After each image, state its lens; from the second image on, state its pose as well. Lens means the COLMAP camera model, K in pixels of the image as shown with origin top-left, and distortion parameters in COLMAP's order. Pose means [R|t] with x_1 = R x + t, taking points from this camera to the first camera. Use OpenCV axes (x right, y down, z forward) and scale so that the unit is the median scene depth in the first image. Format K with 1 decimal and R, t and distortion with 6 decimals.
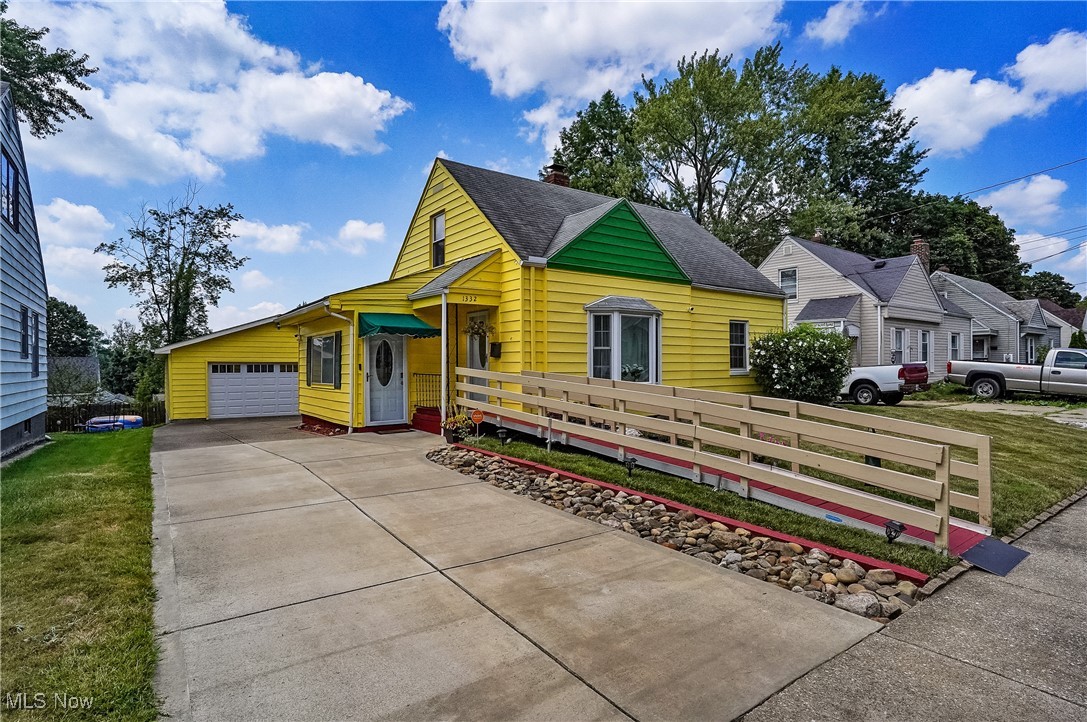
lens RADIAL K [[568.5, 0, 540.2], [0, 568.5, 357.3], [0, 0, 1]] dist [-0.049578, 0.011078]
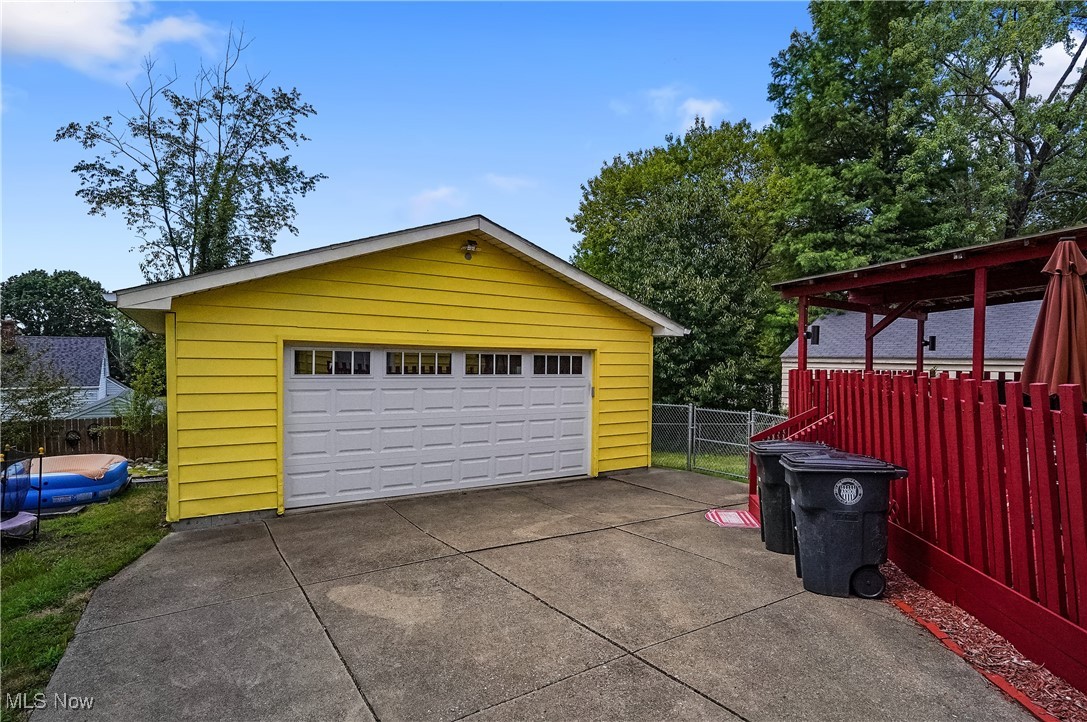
lens RADIAL K [[568.5, 0, 548.6], [0, 568.5, 364.6], [0, 0, 1]] dist [-0.049578, 0.011078]
pose [[0.999063, 0.029370, -0.031776, -0.264210], [-0.028751, 0.999391, 0.019762, 0.007179], [0.032337, -0.018830, 0.999300, 0.416071]]
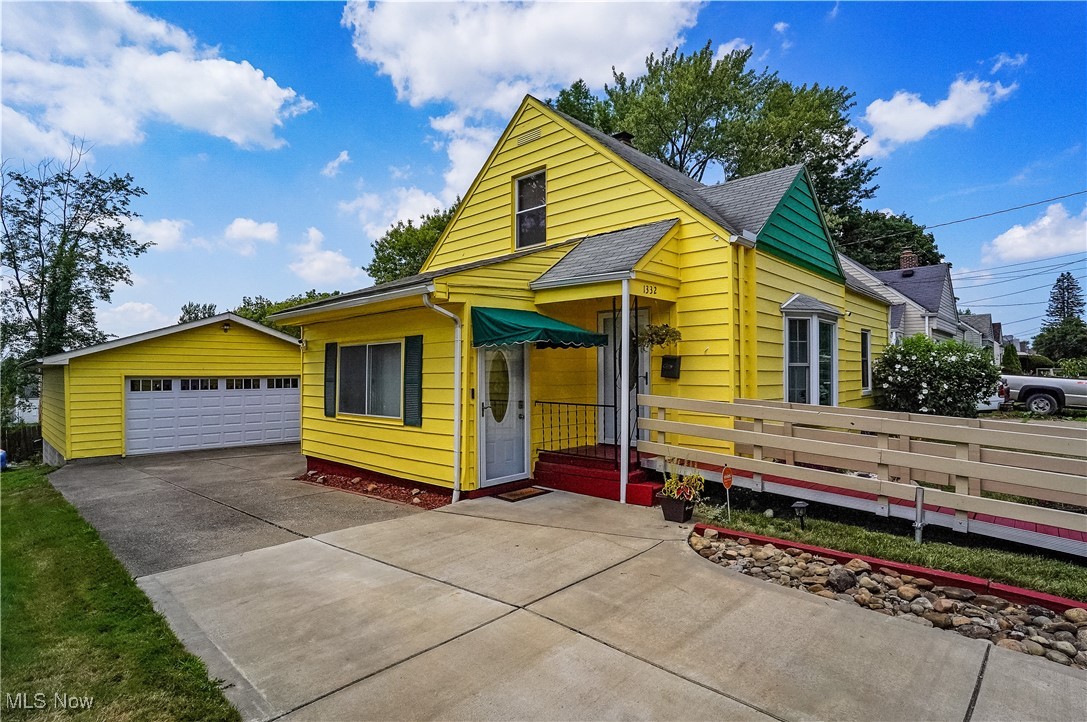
lens RADIAL K [[542.6, 0, 544.6], [0, 542.6, 358.8], [0, 0, 1]] dist [-0.040509, 0.011620]
pose [[0.979037, 0.006552, 0.203579, -0.131207], [-0.004490, 0.999934, -0.010588, -0.005386], [-0.203635, 0.009452, 0.979001, 0.145330]]
